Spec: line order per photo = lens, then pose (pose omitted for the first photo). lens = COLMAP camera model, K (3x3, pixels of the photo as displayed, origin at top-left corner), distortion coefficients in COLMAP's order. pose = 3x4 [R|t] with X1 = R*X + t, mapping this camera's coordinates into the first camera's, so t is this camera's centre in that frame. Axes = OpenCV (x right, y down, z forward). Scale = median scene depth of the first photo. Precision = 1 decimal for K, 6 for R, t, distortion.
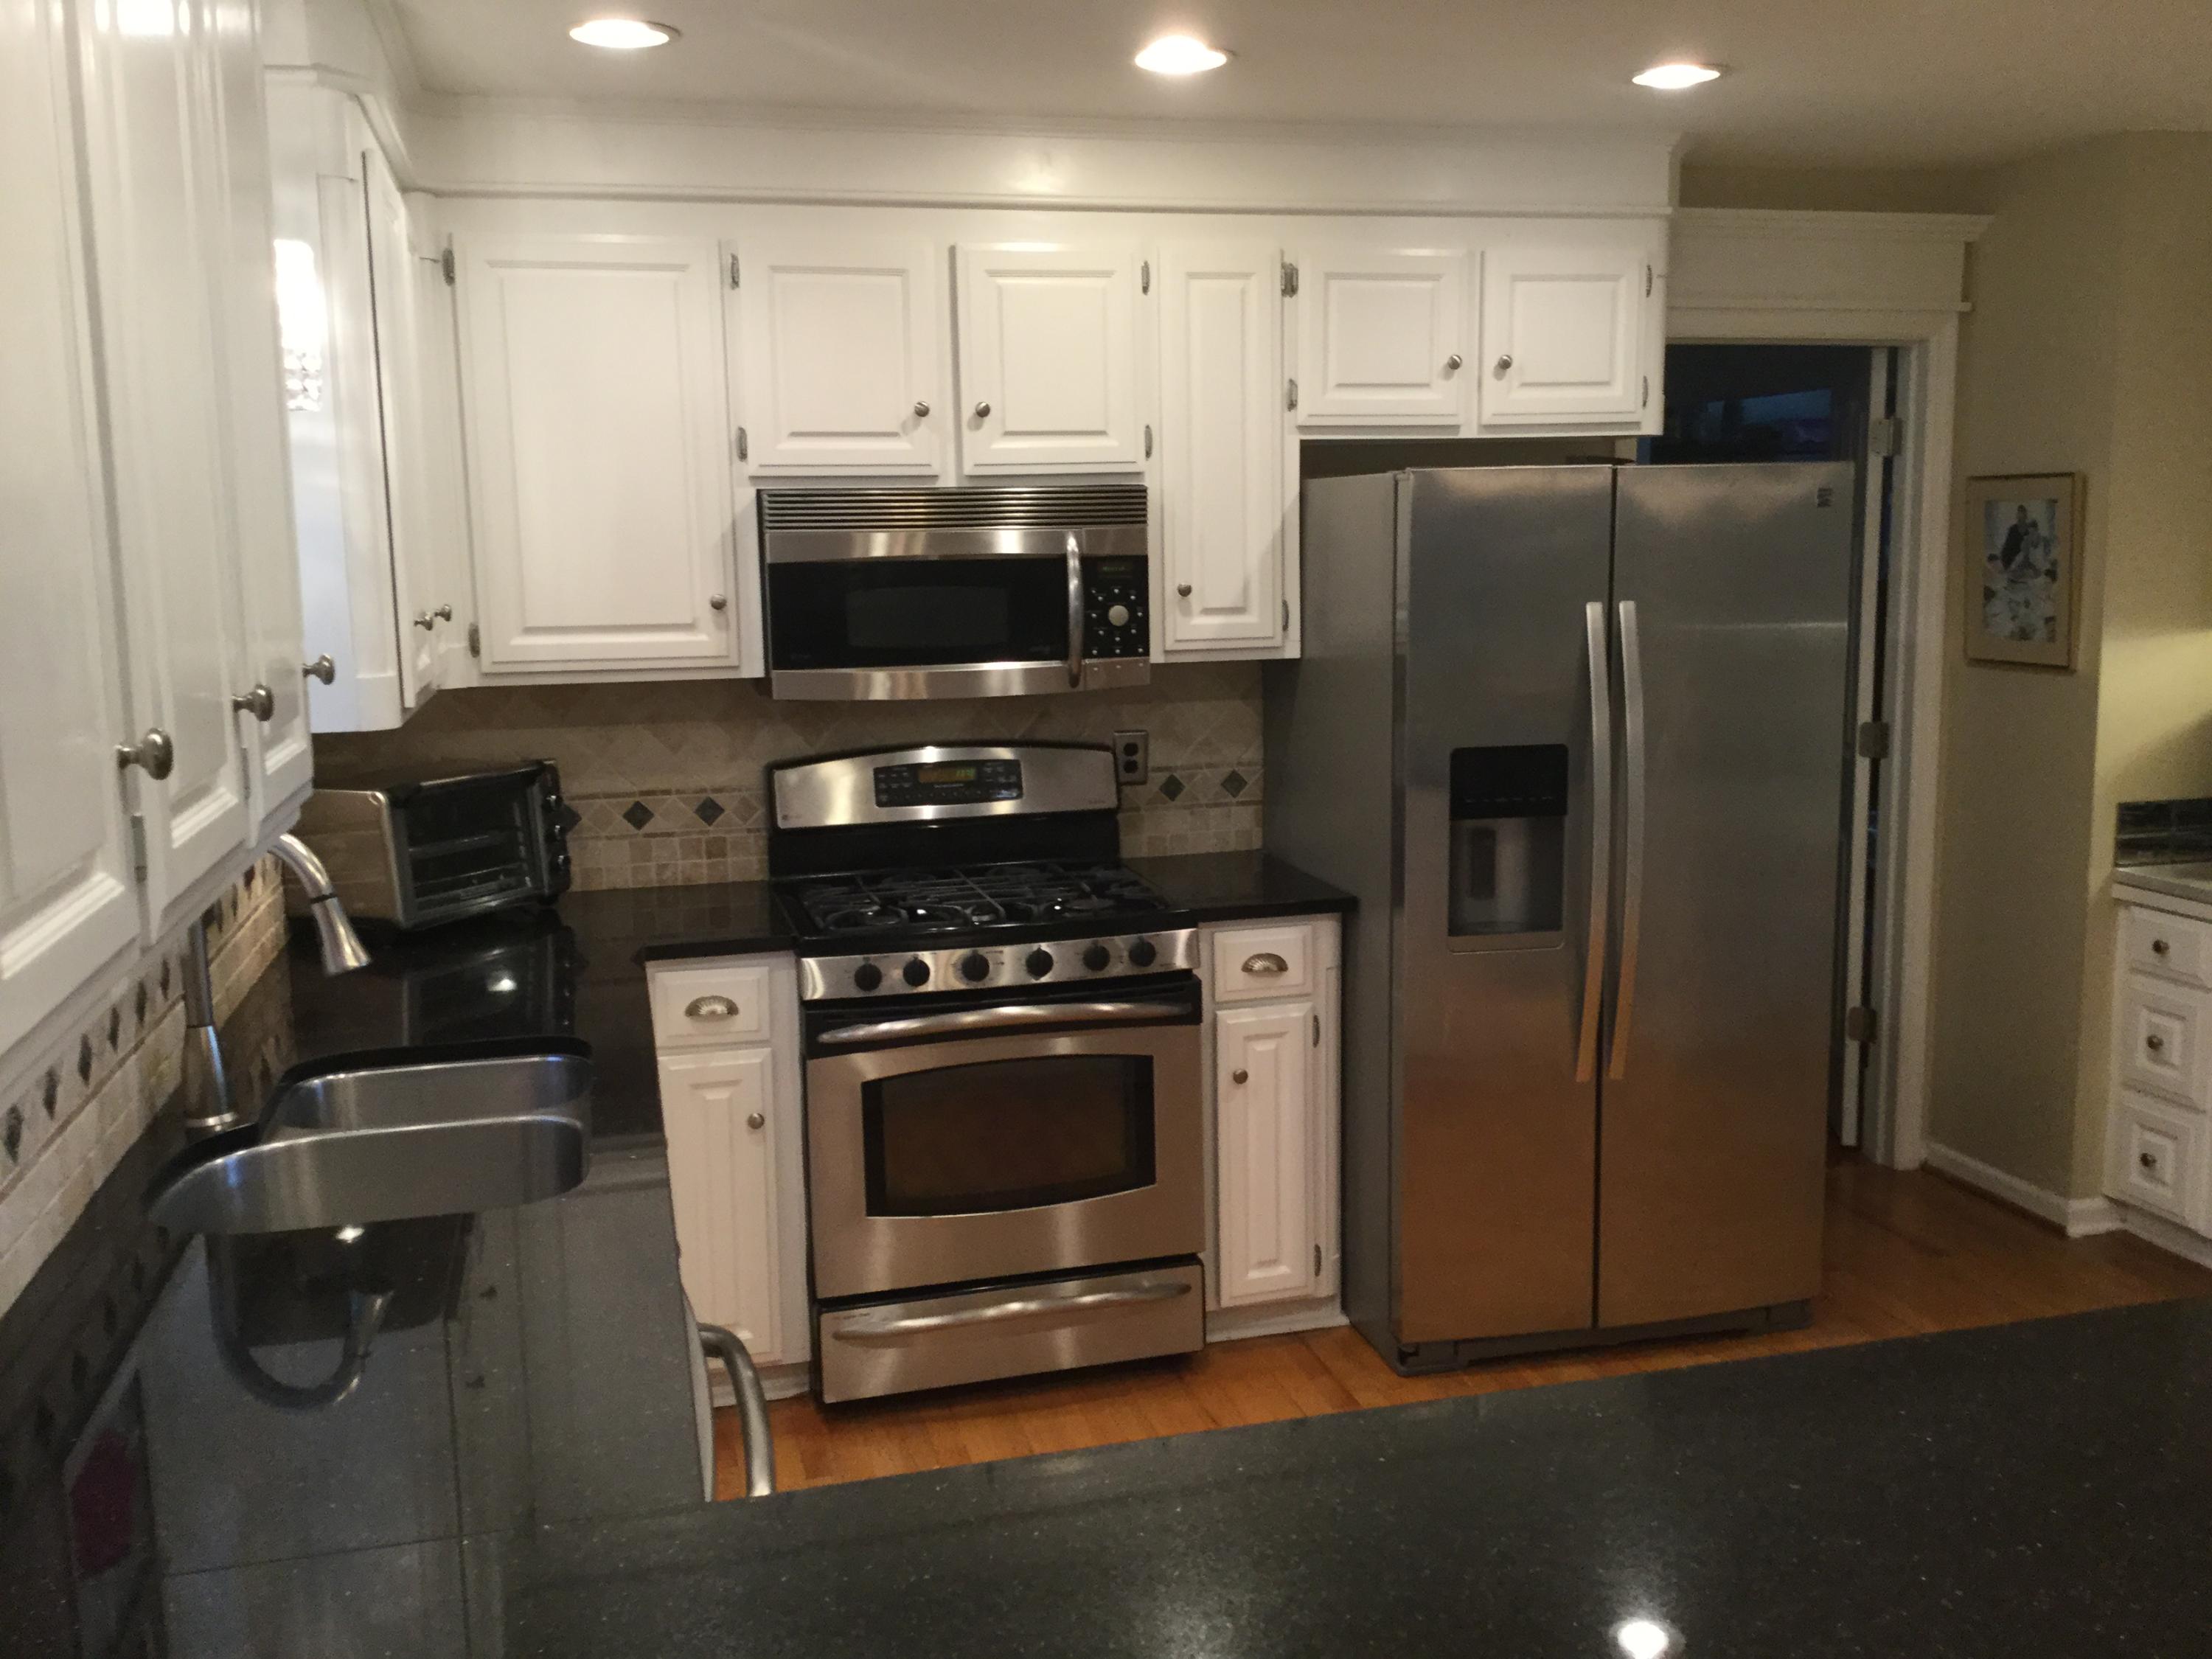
lens RADIAL K [[2002.5, 0, 1131.2], [0, 2002.5, 840.7], [0, 0, 1]] dist [0.110069, -0.179438]
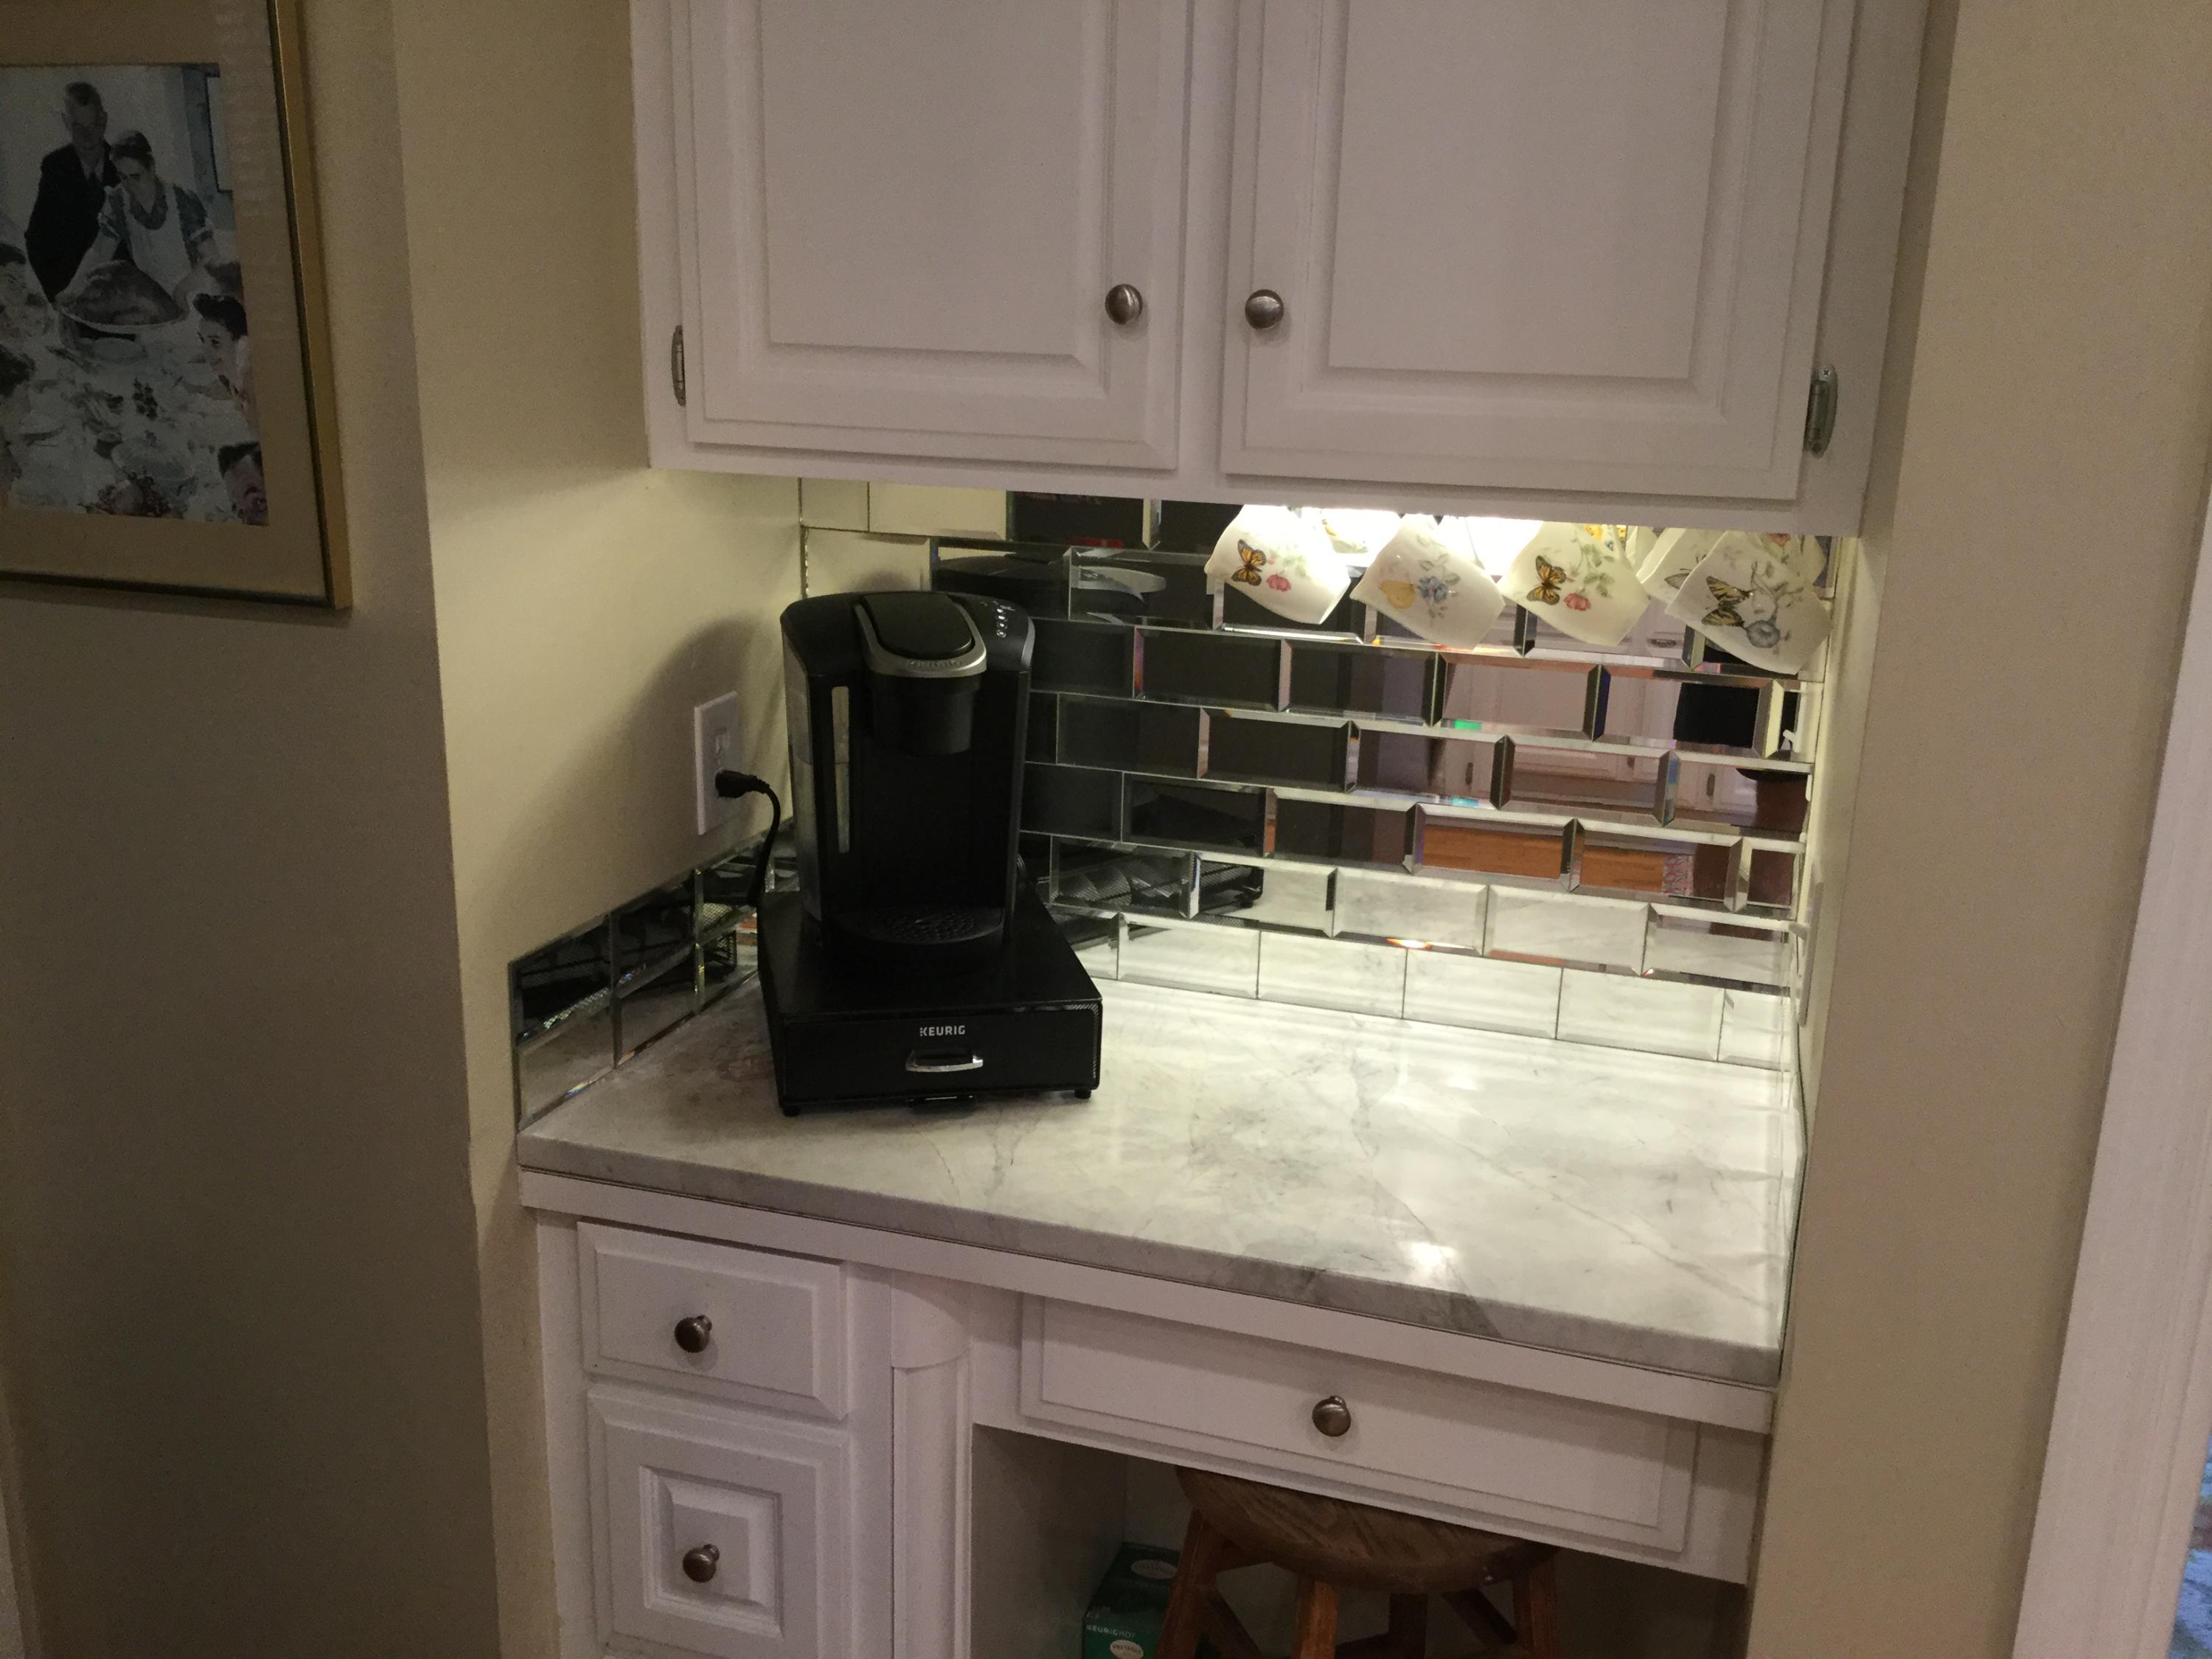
lens RADIAL K [[2002.5, 0, 1131.2], [0, 2002.5, 840.7], [0, 0, 1]] dist [0.110069, -0.179438]
pose [[0.536517, -0.191668, 0.821835, 0.249946], [0.093281, 0.981368, 0.167978, -0.089740], [-0.838718, -0.013462, 0.544399, 0.704154]]
